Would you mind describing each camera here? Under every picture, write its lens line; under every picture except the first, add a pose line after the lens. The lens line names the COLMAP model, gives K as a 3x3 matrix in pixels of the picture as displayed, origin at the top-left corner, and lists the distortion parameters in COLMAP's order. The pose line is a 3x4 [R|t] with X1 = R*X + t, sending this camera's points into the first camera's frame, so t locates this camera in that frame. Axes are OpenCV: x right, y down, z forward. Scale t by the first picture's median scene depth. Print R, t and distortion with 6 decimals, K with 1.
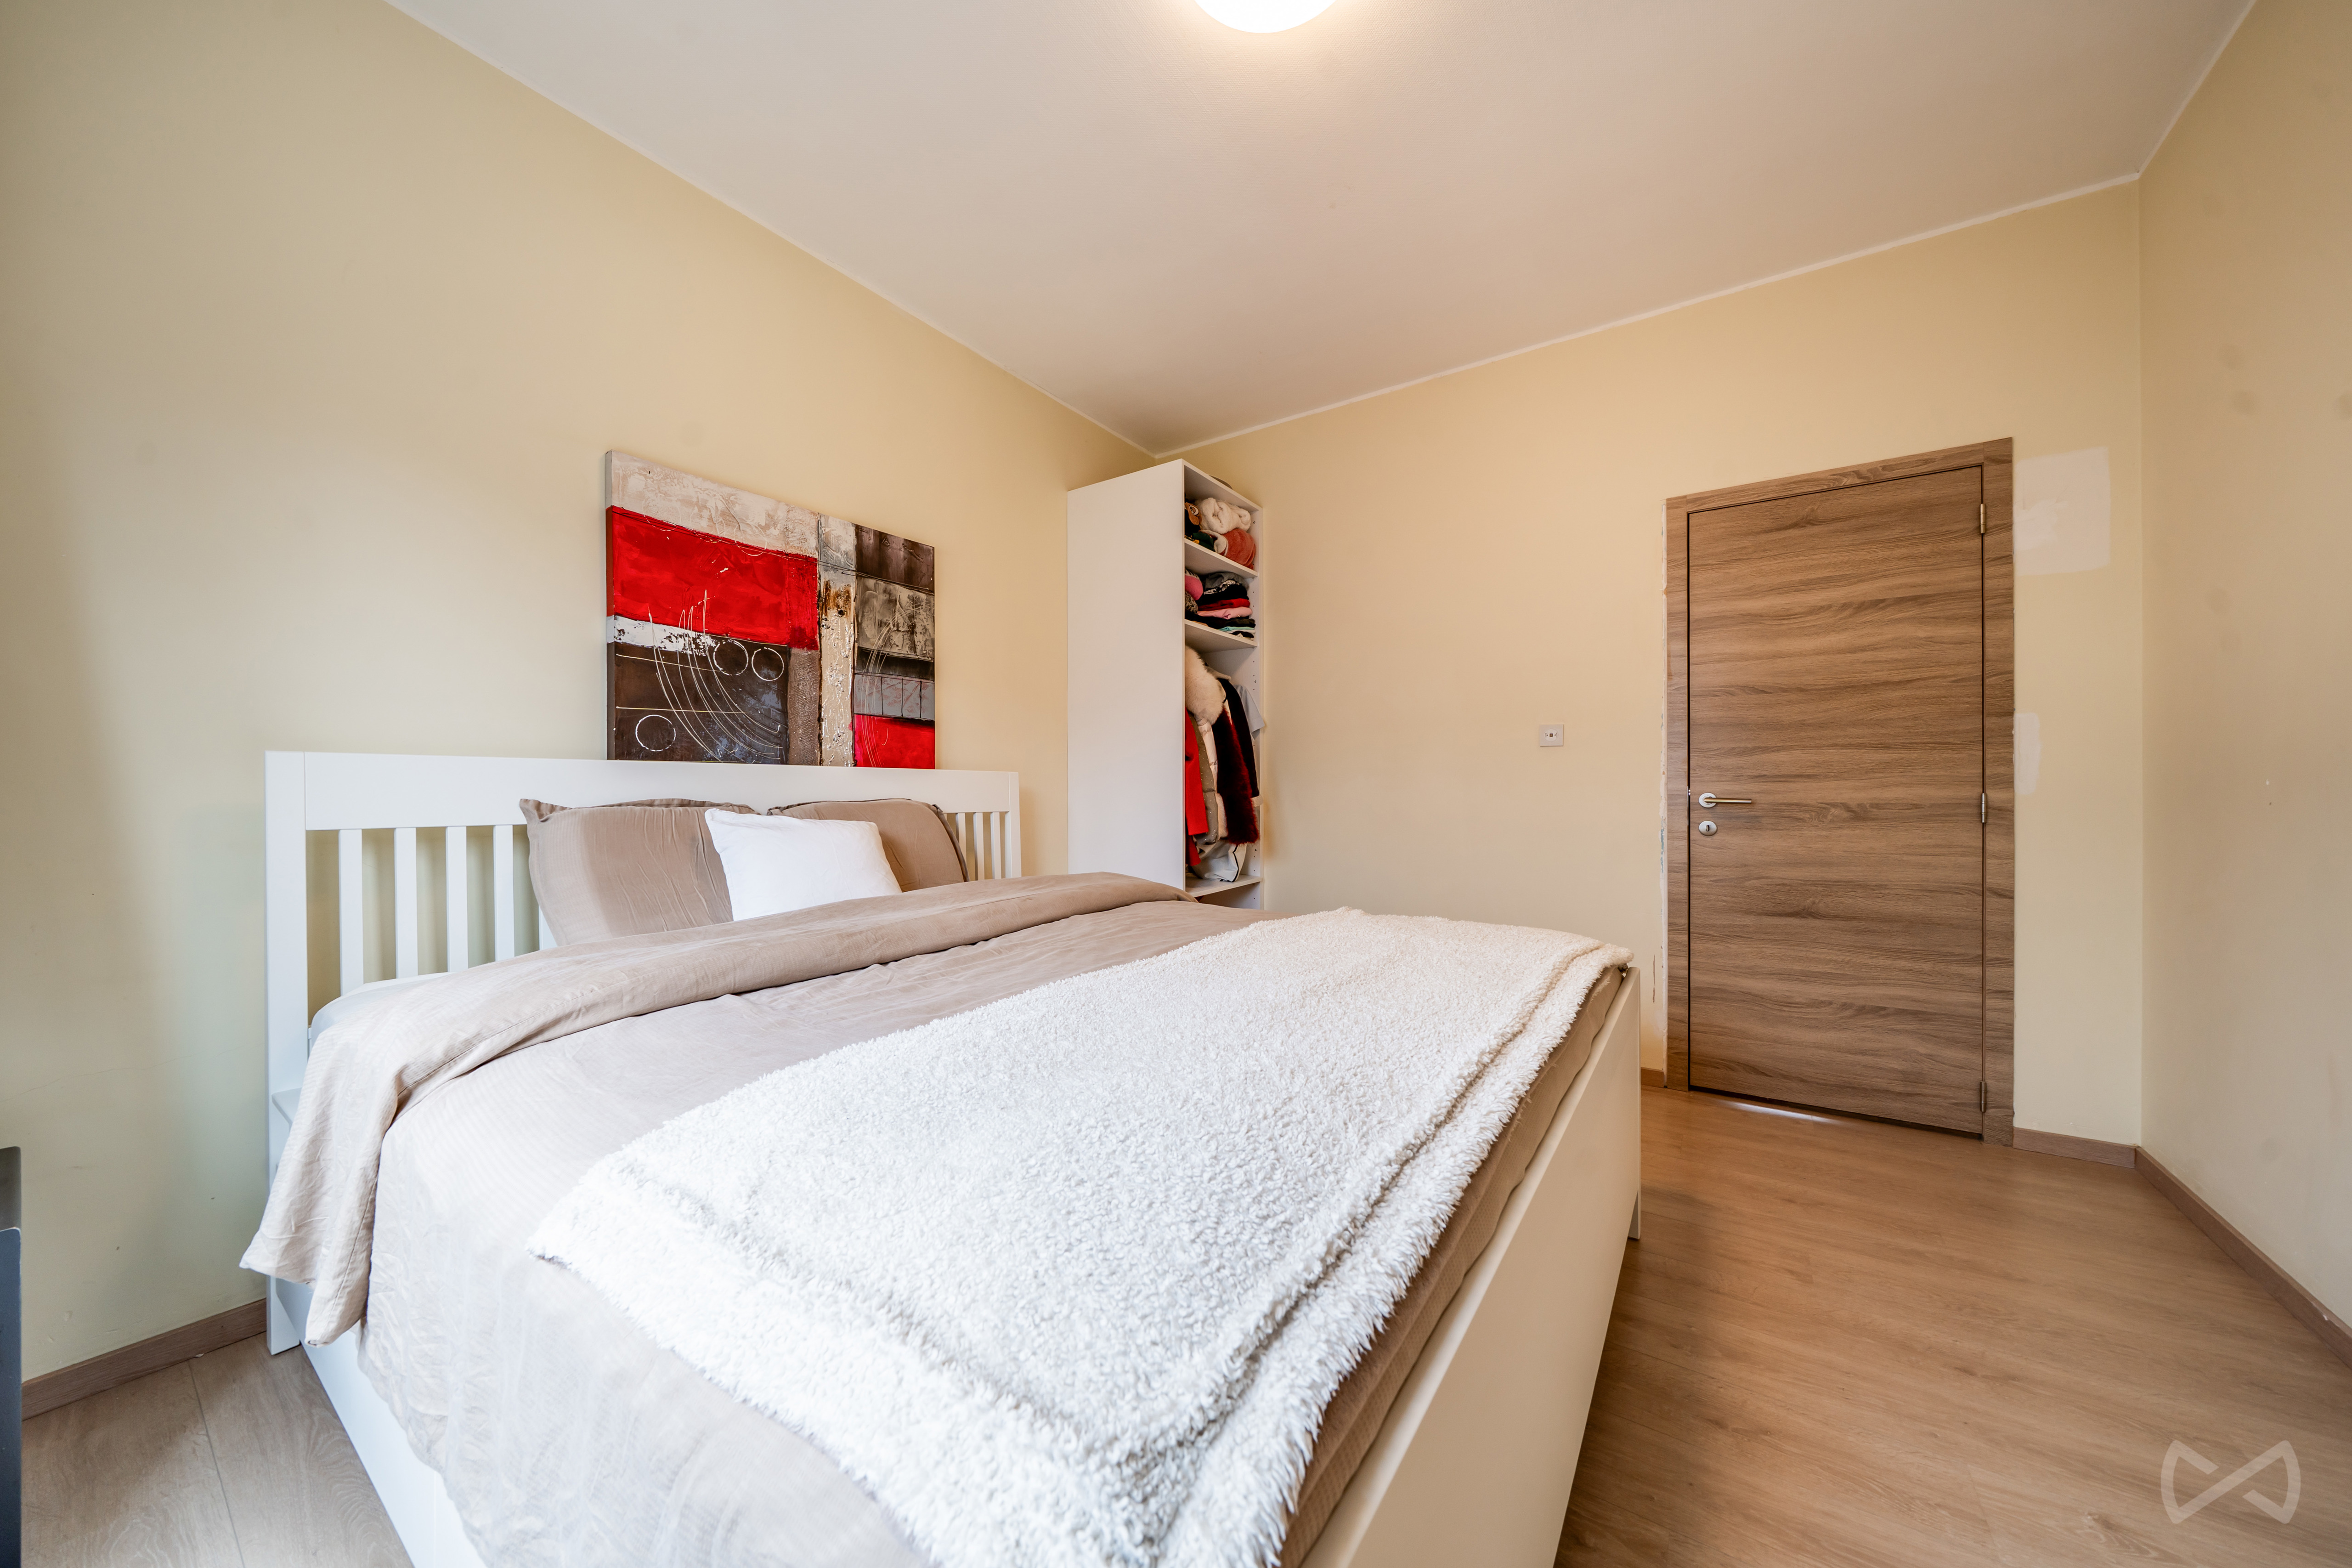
lens RADIAL K [[809.8, 0, 1185.8], [0, 809.8, 790.6], [0, 0, 1]] dist [-0.006251, -0.000324]
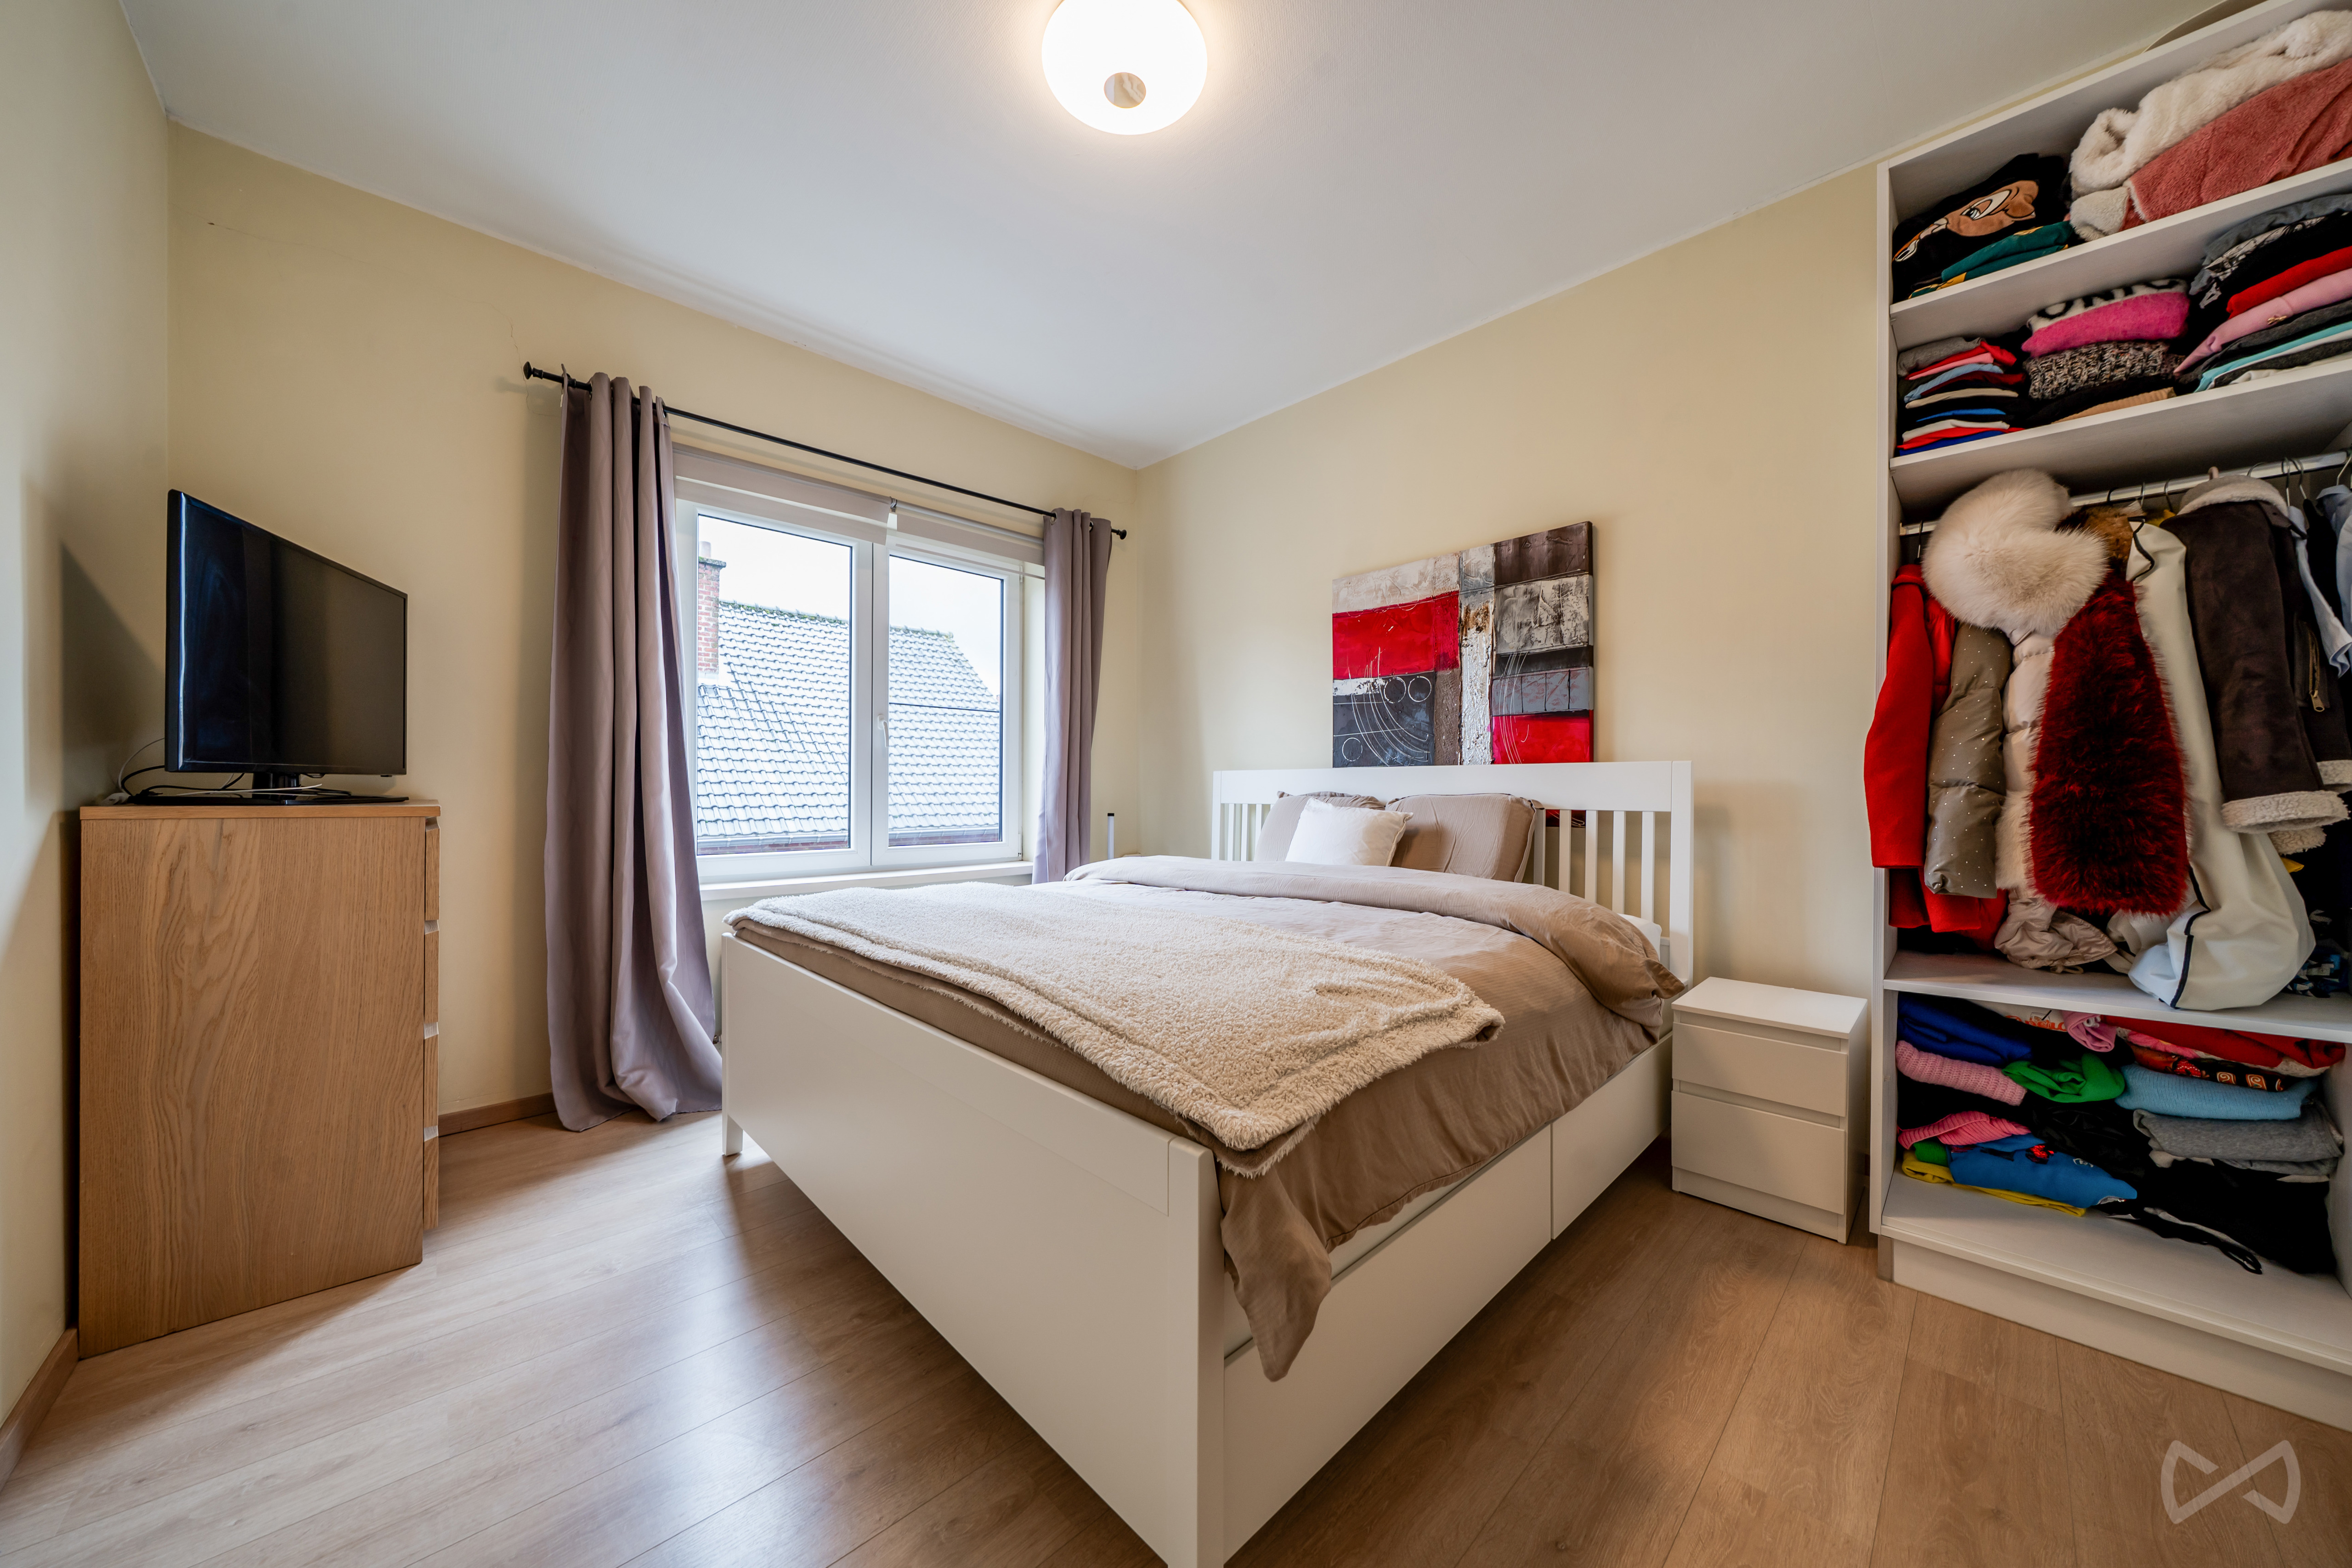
lens RADIAL K [[809.8, 0, 1174.1], [0, 809.8, 793.2], [0, 0, 1]] dist [-0.006251, -0.000324]
pose [[-0.224914, 0.007137, -0.974352, 0.783885], [0.001974, 0.999974, 0.006869, 0.001432], [0.974377, -0.000379, -0.224922, 0.848299]]
